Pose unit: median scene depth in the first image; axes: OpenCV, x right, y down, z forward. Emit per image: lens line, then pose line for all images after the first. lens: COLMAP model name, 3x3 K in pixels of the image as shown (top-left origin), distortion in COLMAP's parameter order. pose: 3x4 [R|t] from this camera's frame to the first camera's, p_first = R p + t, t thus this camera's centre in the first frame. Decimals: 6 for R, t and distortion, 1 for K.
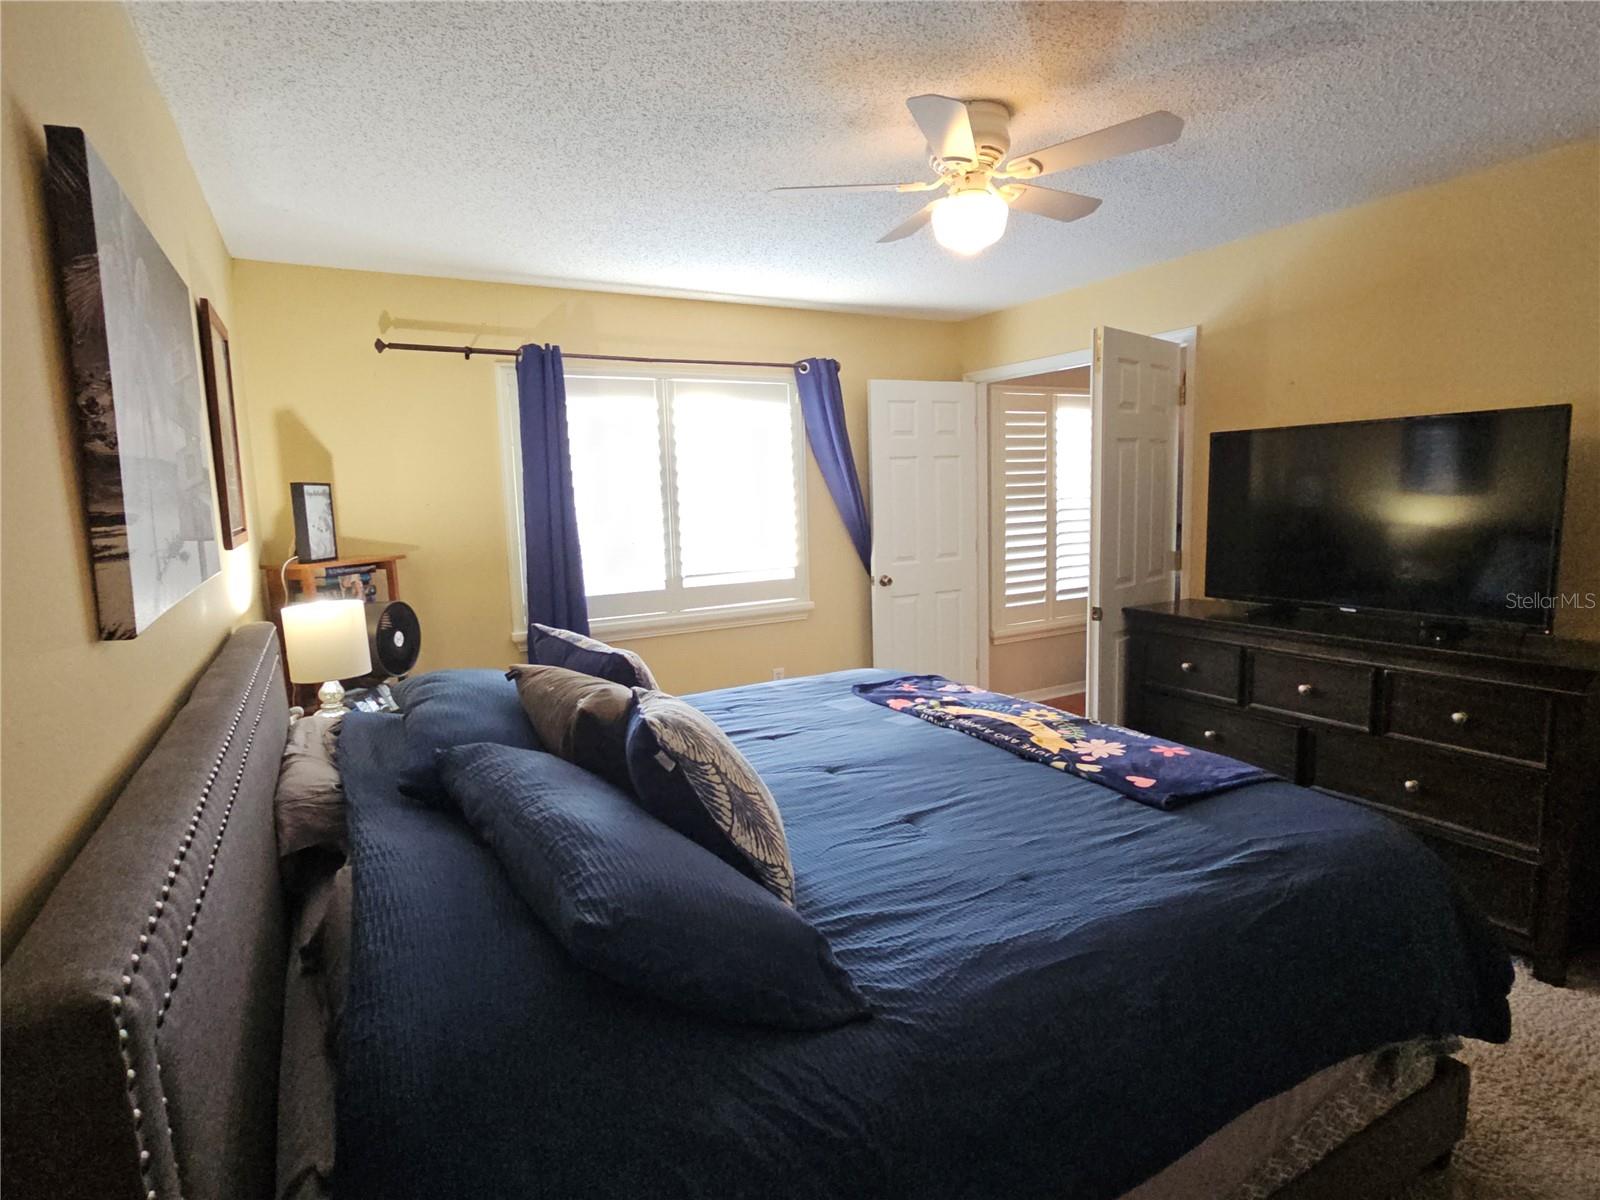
lens RADIAL K [[861.3, 0, 800.0], [0, 861.3, 600.0], [0, 0, 1]] dist [-0.041481, 0.000592]
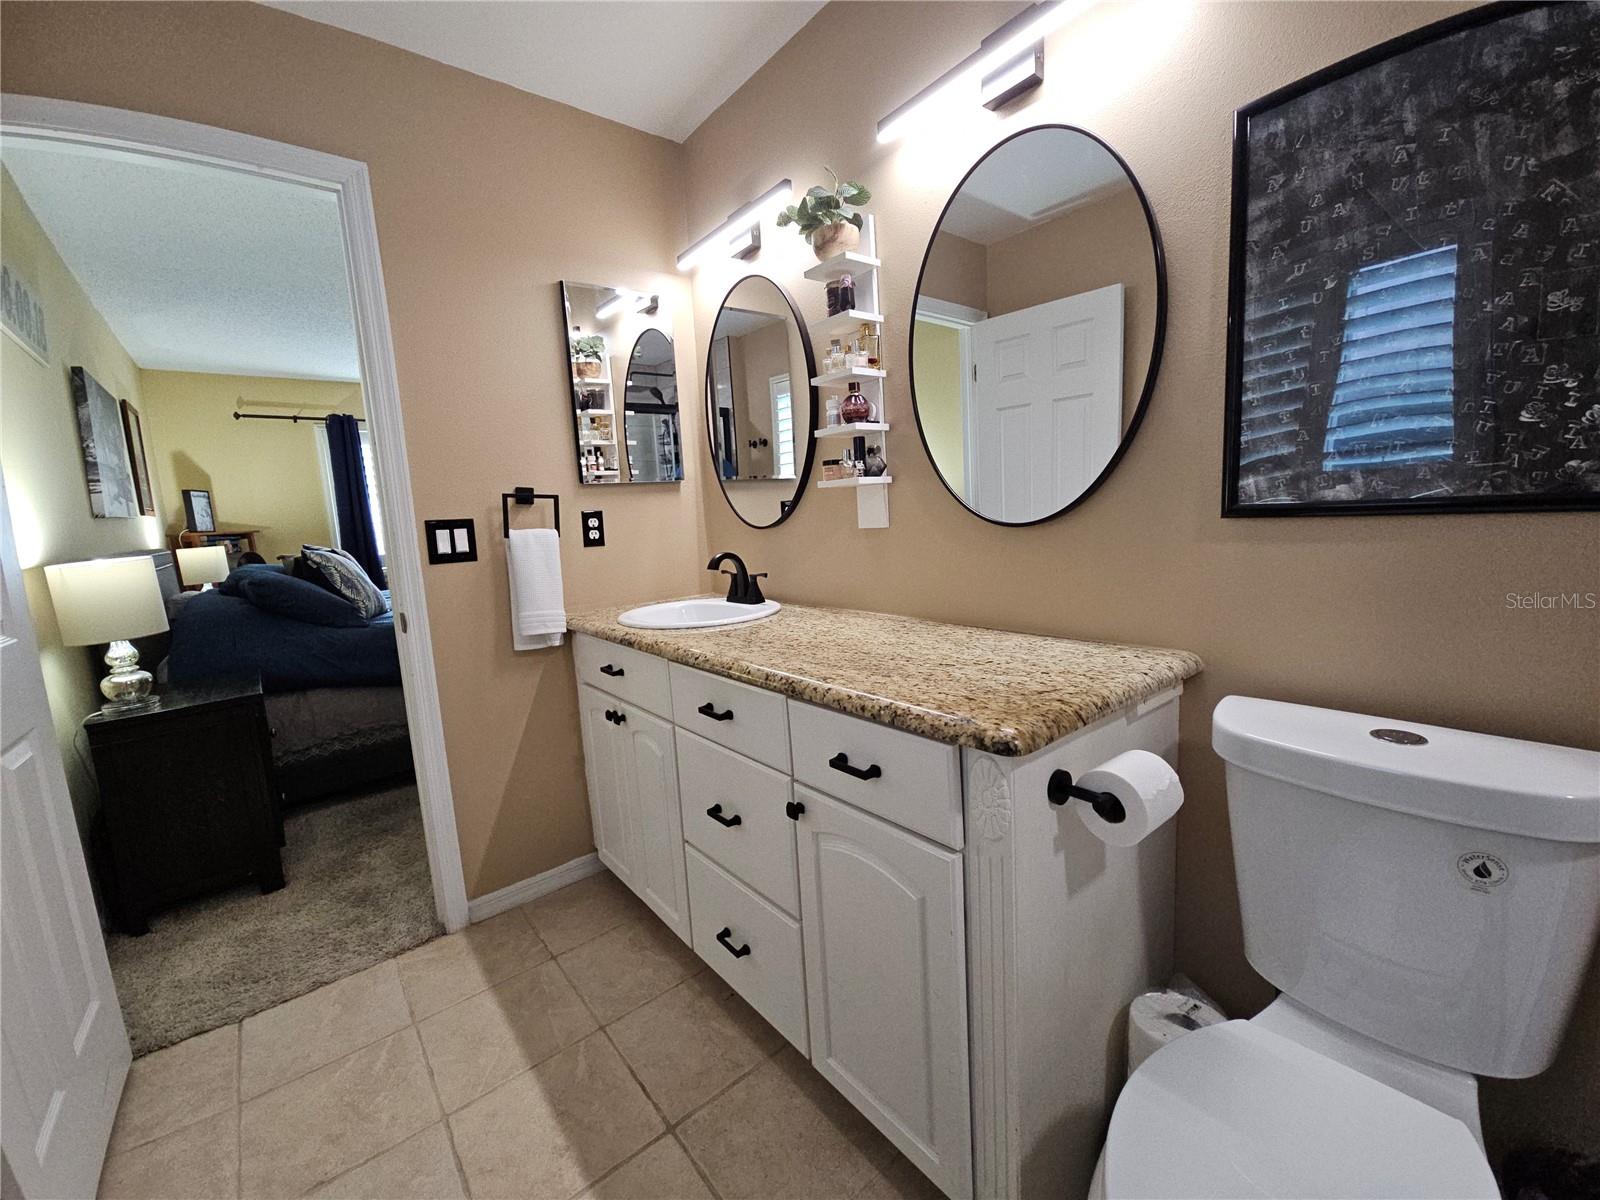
lens RADIAL K [[646.2, 0, 784.1], [0, 646.2, 587.3], [0, 0, 1]] dist [-0.000683, -0.009570]
pose [[0.982661, -0.053715, 0.177460, 0.441948], [0.055345, 0.998458, -0.004245, 0.154820], [-0.176958, 0.013993, 0.984119, -0.623774]]
